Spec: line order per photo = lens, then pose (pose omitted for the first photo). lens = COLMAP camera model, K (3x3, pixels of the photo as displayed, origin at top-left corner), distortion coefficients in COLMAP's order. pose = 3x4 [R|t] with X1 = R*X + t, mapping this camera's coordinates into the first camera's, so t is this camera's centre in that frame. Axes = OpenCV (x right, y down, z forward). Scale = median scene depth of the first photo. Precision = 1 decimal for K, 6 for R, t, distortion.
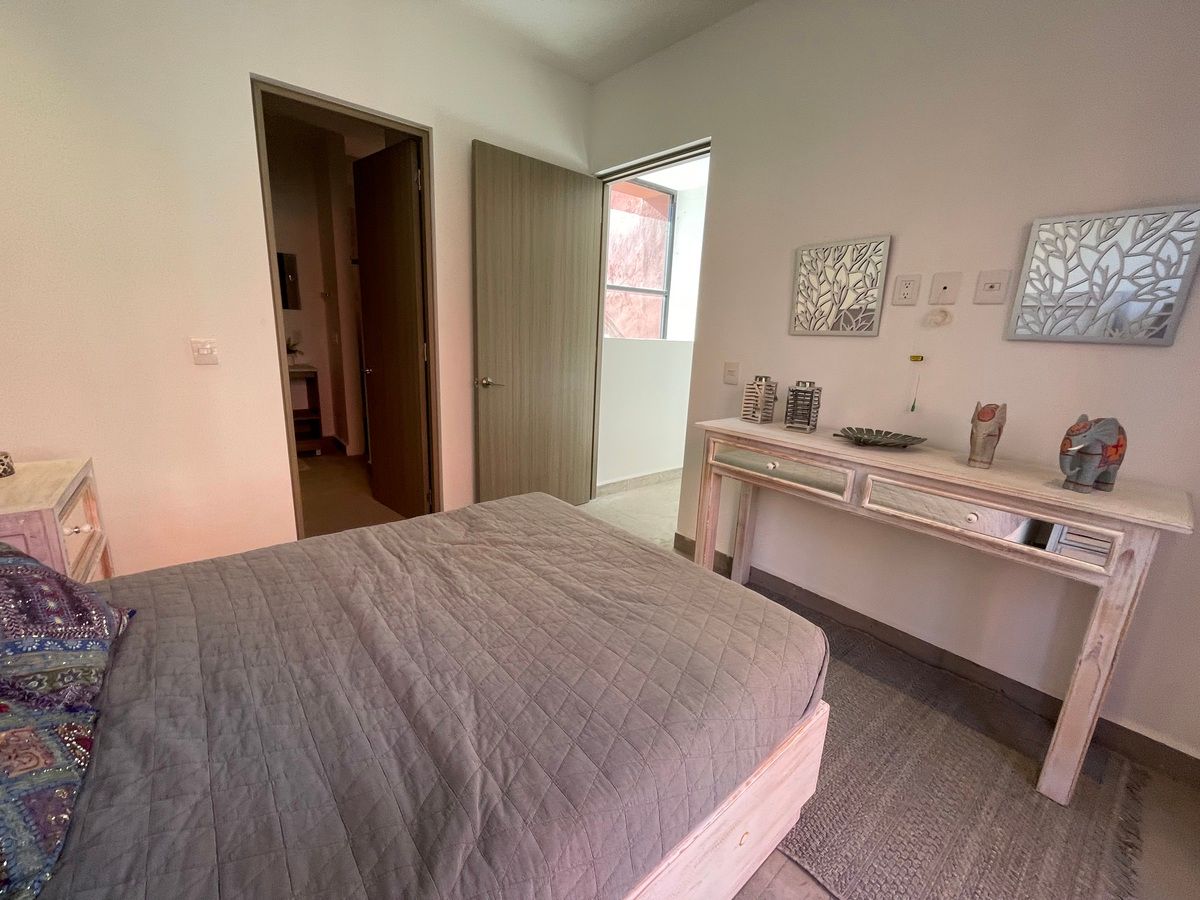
lens RADIAL K [[488.5, 0, 598.8], [0, 488.5, 452.1], [0, 0, 1]] dist [-0.002453, 0.000353]
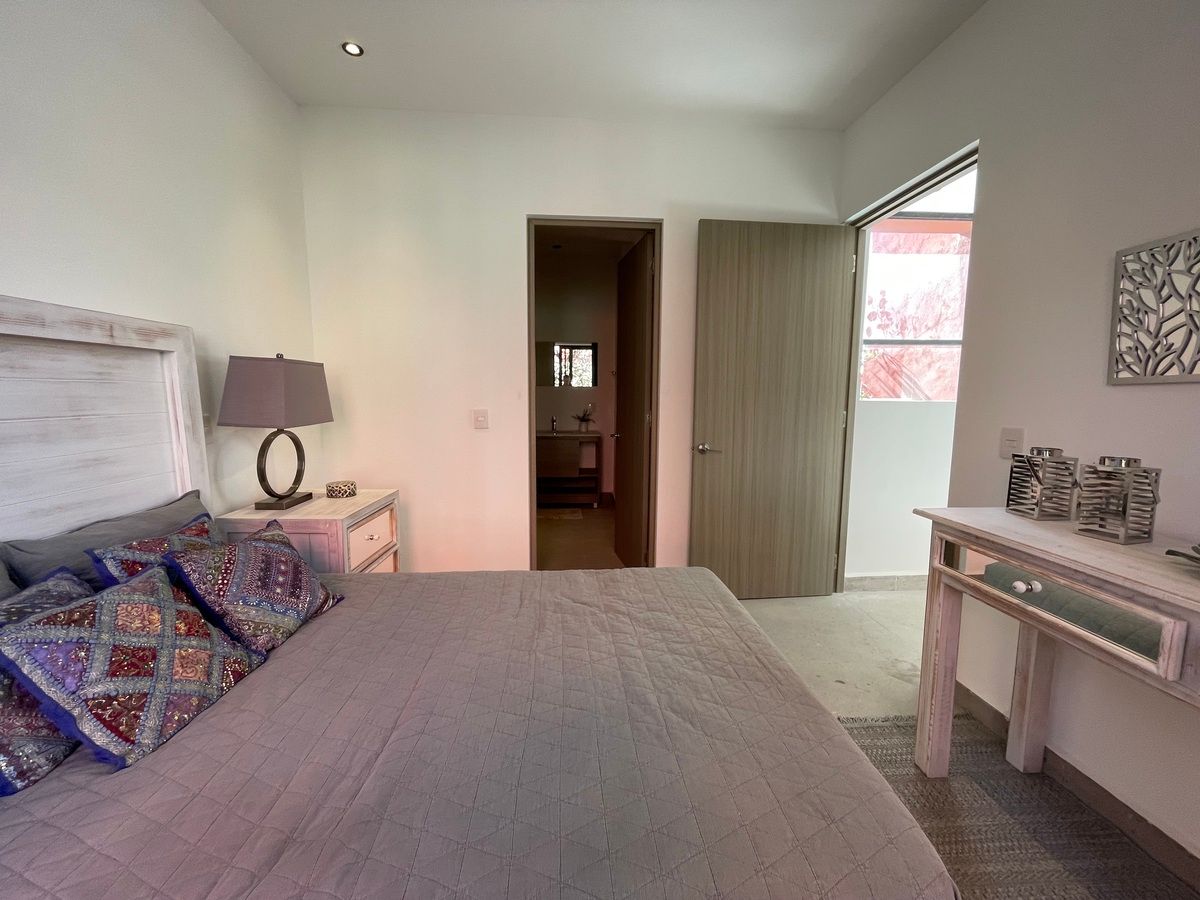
lens RADIAL K [[488.5, 0, 604.5], [0, 488.5, 451.3], [0, 0, 1]] dist [-0.002453, 0.000353]
pose [[0.807424, 0.030052, -0.589205, 0.241695], [-0.112785, 0.988145, -0.104157, -0.015228], [0.579090, 0.150553, 0.801242, 0.127018]]
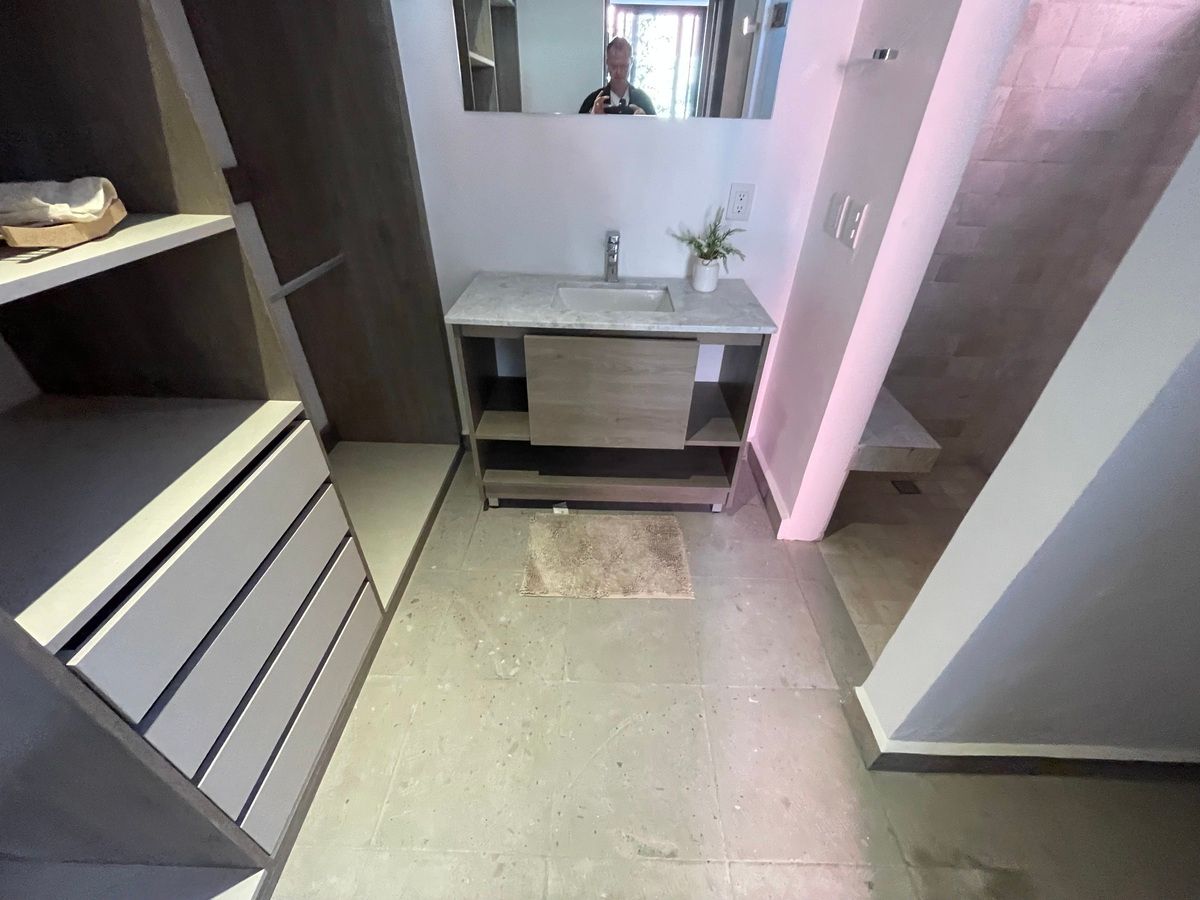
lens RADIAL K [[488.5, 0, 599.6], [0, 488.5, 449.5], [0, 0, 1]] dist [-0.002453, 0.000353]
pose [[0.748452, 0.351849, -0.562159, -0.837461], [-0.139025, 0.912066, 0.385755, -0.386850], [0.648453, -0.210565, 0.731553, 1.226835]]
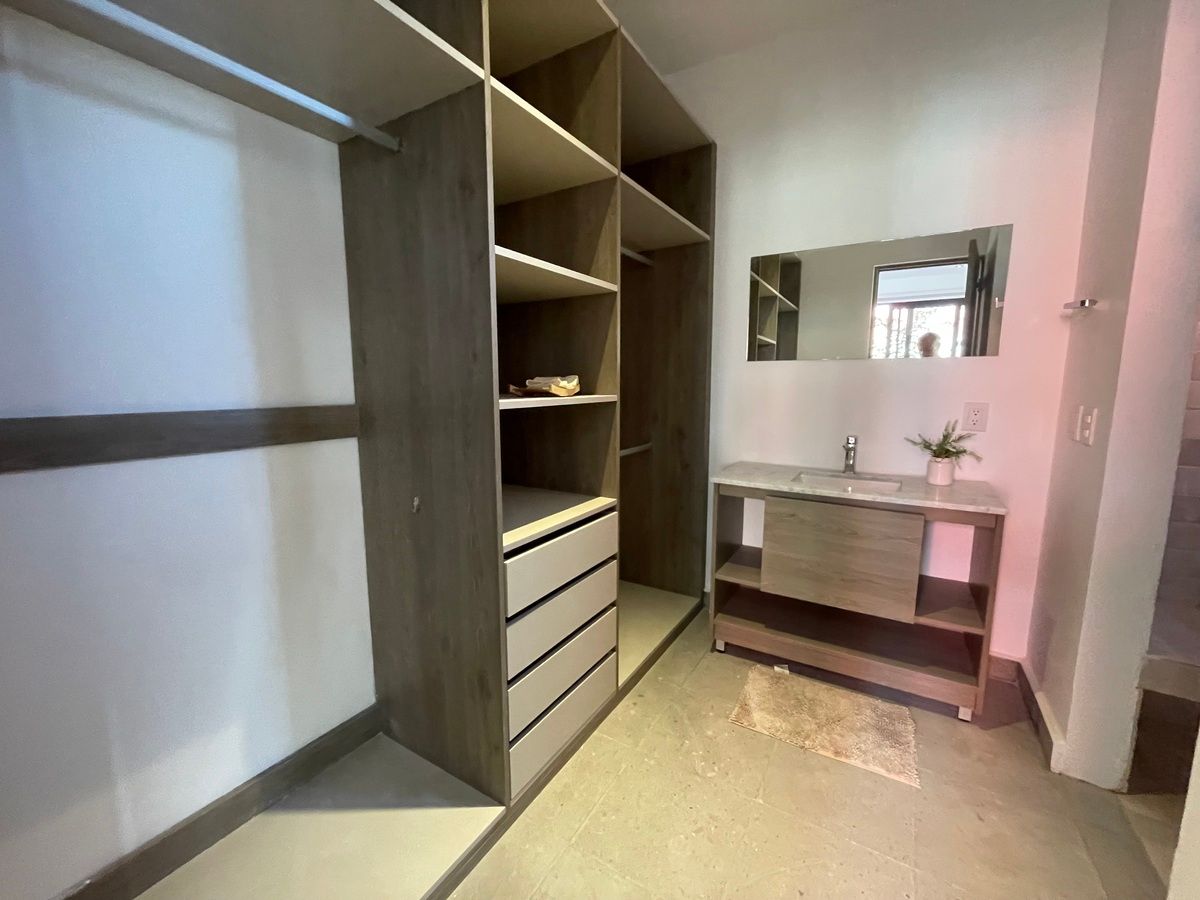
lens RADIAL K [[488.5, 0, 599.2], [0, 488.5, 452.2], [0, 0, 1]] dist [-0.002453, 0.000353]
pose [[0.312997, 0.080943, -0.946299, -0.617124], [-0.207958, 0.978025, 0.014873, -0.288214], [0.926707, 0.192135, 0.322951, 1.105489]]
